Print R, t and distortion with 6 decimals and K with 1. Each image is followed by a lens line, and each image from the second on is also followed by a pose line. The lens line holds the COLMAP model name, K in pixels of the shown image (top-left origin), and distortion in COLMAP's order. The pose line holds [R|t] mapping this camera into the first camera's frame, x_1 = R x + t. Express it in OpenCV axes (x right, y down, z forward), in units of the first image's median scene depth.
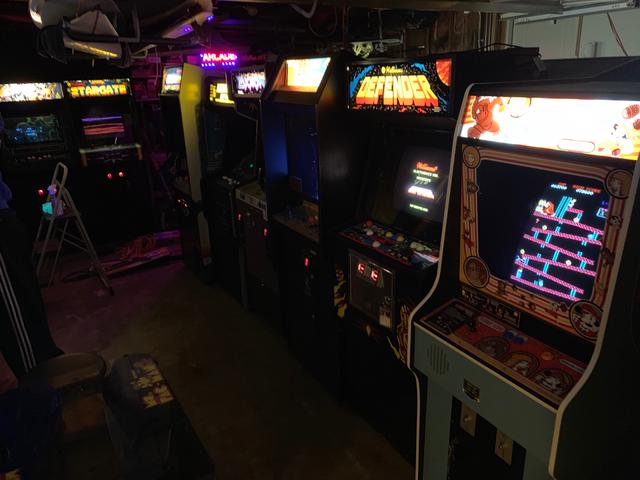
lens RADIAL K [[491.6, 0, 320.0], [0, 491.6, 240.0], [0, 0, 1]] dist [0.000827, 0.002136]
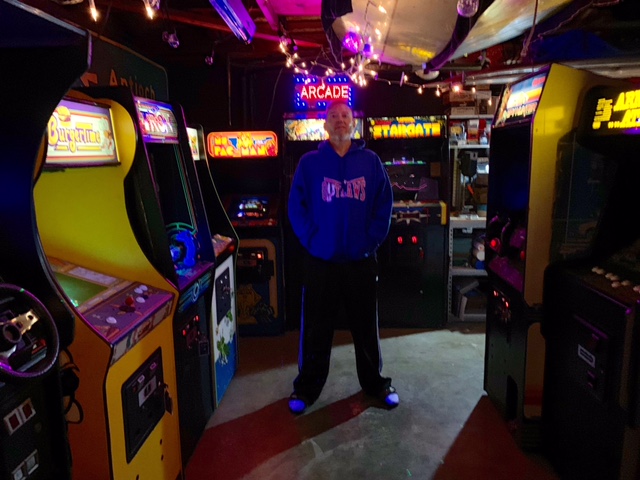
lens RADIAL K [[488.9, 0, 310.4], [0, 488.9, 238.7], [0, 0, 1]] dist [0.047704, -0.071320]
pose [[0.823372, 0.115038, -0.555720, -0.230897], [-0.188975, 0.978931, -0.077346, -0.090077], [0.535114, 0.168701, 0.827764, 0.570524]]
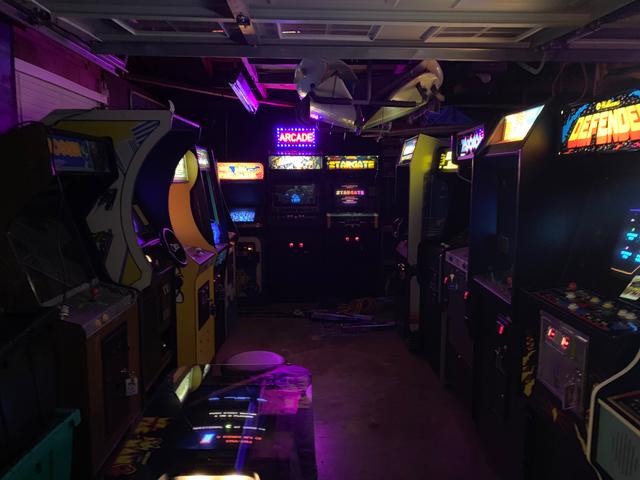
lens RADIAL K [[488.9, 0, 310.4], [0, 488.9, 238.7], [0, 0, 1]] dist [0.047704, -0.071320]
pose [[0.858850, 0.098280, -0.502710, 0.107620], [-0.193005, 0.971177, -0.139872, 0.076102], [0.474473, 0.217155, 0.853064, 0.038291]]
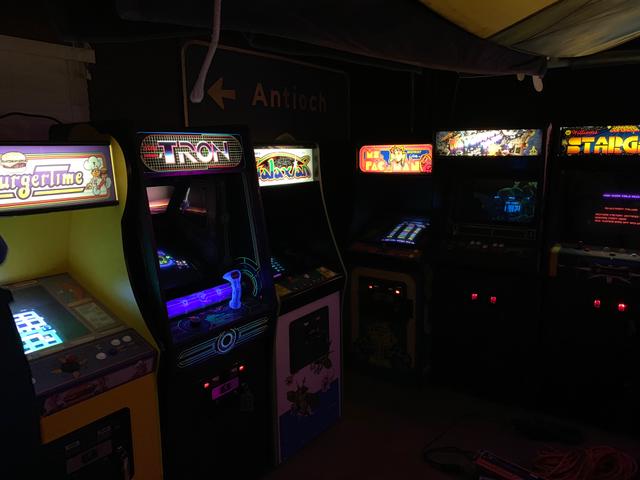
lens RADIAL K [[488.9, 0, 310.4], [0, 488.9, 238.7], [0, 0, 1]] dist [0.047704, -0.071320]
pose [[0.372722, 0.203323, -0.905394, -0.156028], [-0.297674, 0.950333, 0.090872, -0.296676], [0.878902, 0.235642, 0.414734, 0.968683]]
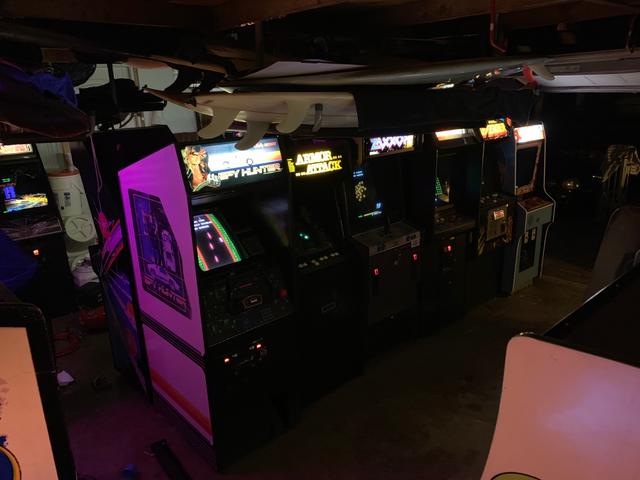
lens RADIAL K [[492.9, 0, 320.0], [0, 492.9, 240.0], [0, 0, 1]] dist [0.066104, -0.086155]
pose [[-0.193030, -0.252373, 0.948181, -1.389432], [0.347774, 0.886021, 0.306627, -0.582073], [-0.917493, 0.388941, -0.083260, 1.471556]]
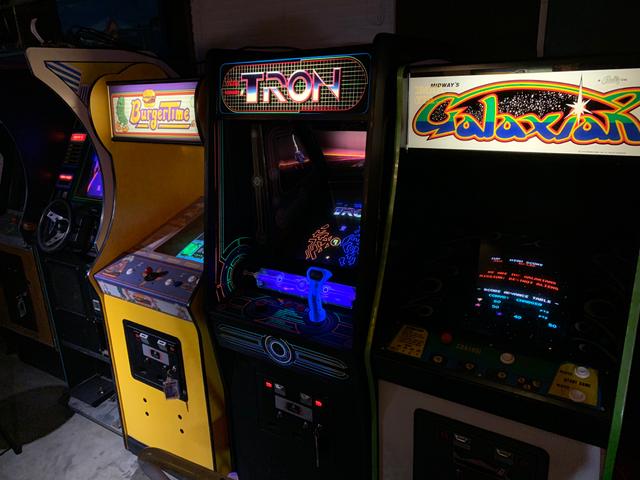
lens RADIAL K [[491.1, 0, 317.5], [0, 491.1, 232.7], [0, 0, 1]] dist [0.053685, -0.087810]
pose [[-0.893419, 0.201780, -0.401356, -0.722762], [-0.068491, 0.821814, 0.565624, -0.479260], [0.443972, 0.532829, -0.720405, 1.587592]]
